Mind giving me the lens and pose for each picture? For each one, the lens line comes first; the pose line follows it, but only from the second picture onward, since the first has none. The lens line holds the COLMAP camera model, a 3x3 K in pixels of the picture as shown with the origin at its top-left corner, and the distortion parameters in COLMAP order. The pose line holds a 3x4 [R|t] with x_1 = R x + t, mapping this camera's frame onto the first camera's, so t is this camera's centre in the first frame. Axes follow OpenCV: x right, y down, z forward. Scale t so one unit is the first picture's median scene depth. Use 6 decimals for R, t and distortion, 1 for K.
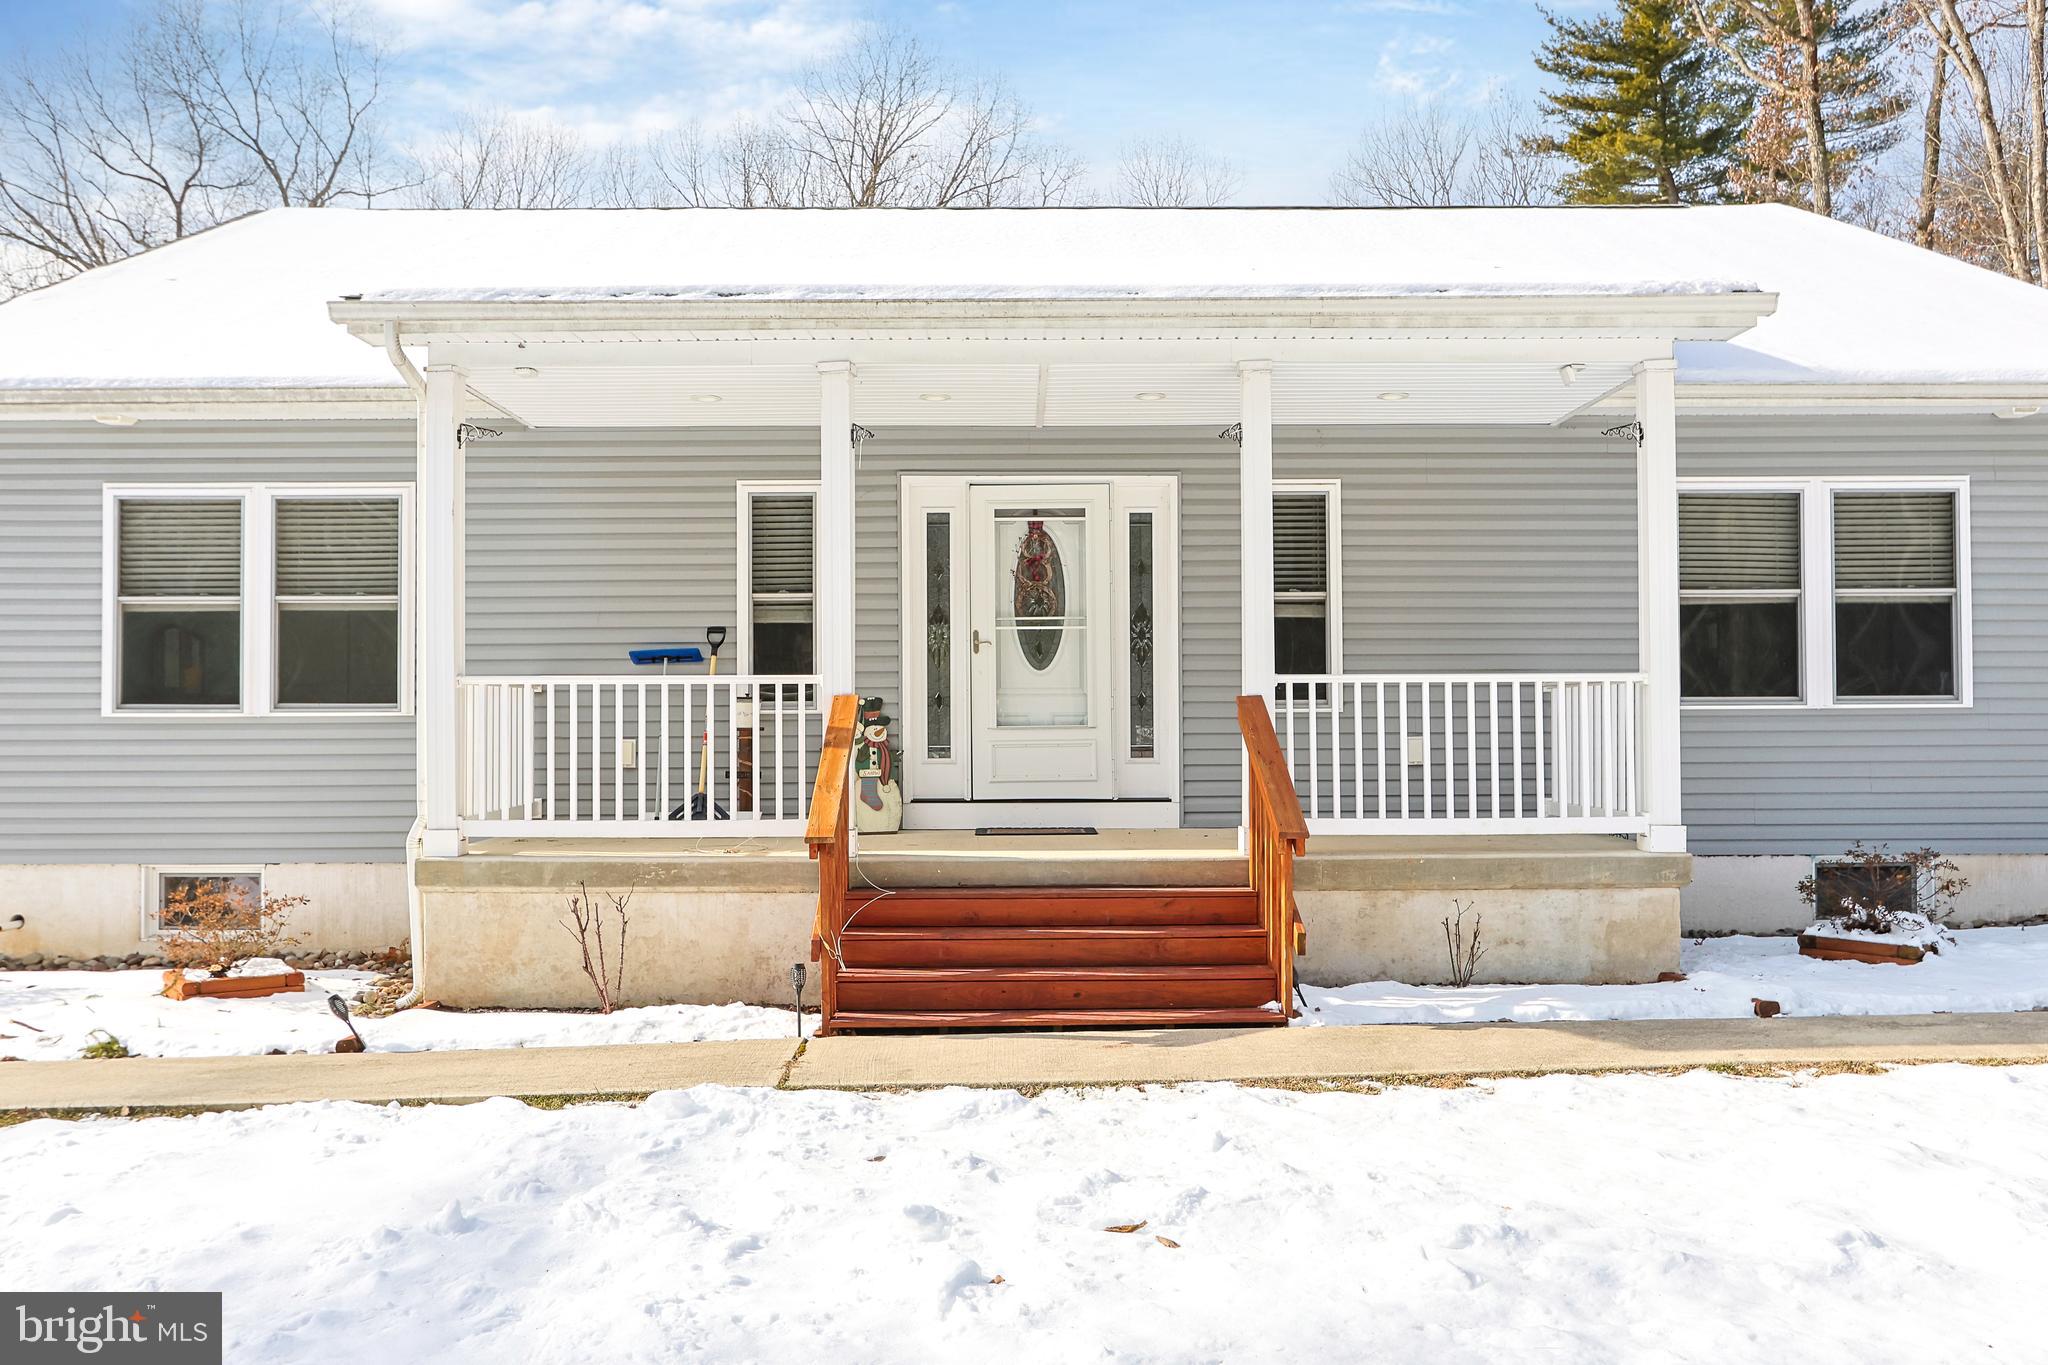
lens RADIAL K [[1429.1, 0, 1022.3], [0, 1429.1, 681.7], [0, 0, 1]] dist [0.000359, 0.003701]
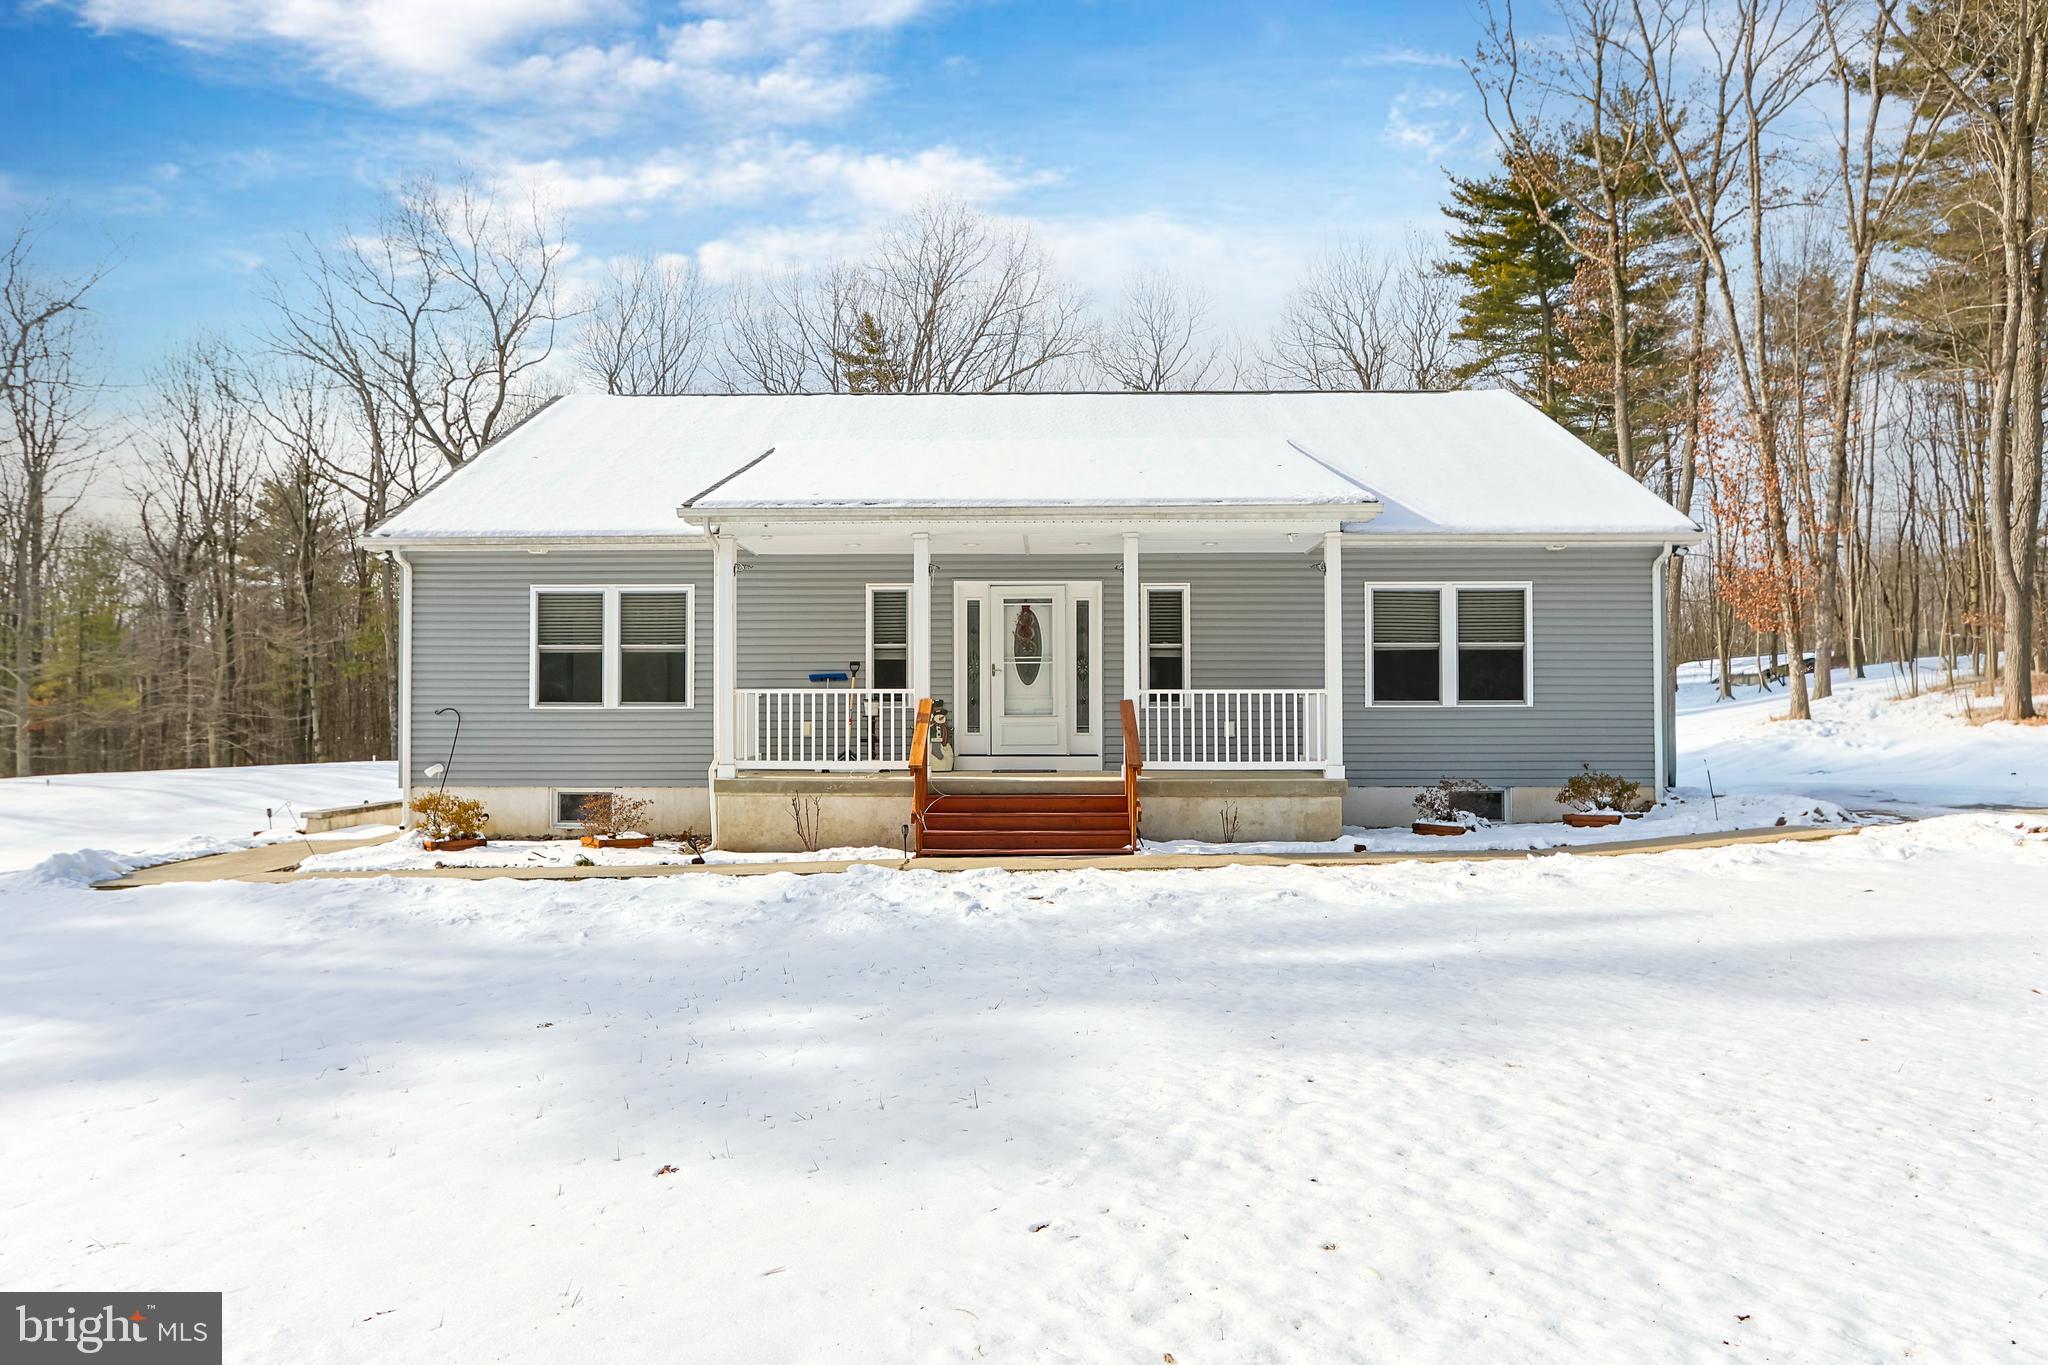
lens RADIAL K [[1236.3, 0, 1025.3], [0, 1236.3, 683.4], [0, 0, 1]] dist [-0.001562, -0.000266]
pose [[0.999645, 0.002695, -0.026501, 0.052339], [-0.002666, 0.999996, 0.001135, -0.012510], [0.026504, -0.001064, 0.999648, -0.614162]]
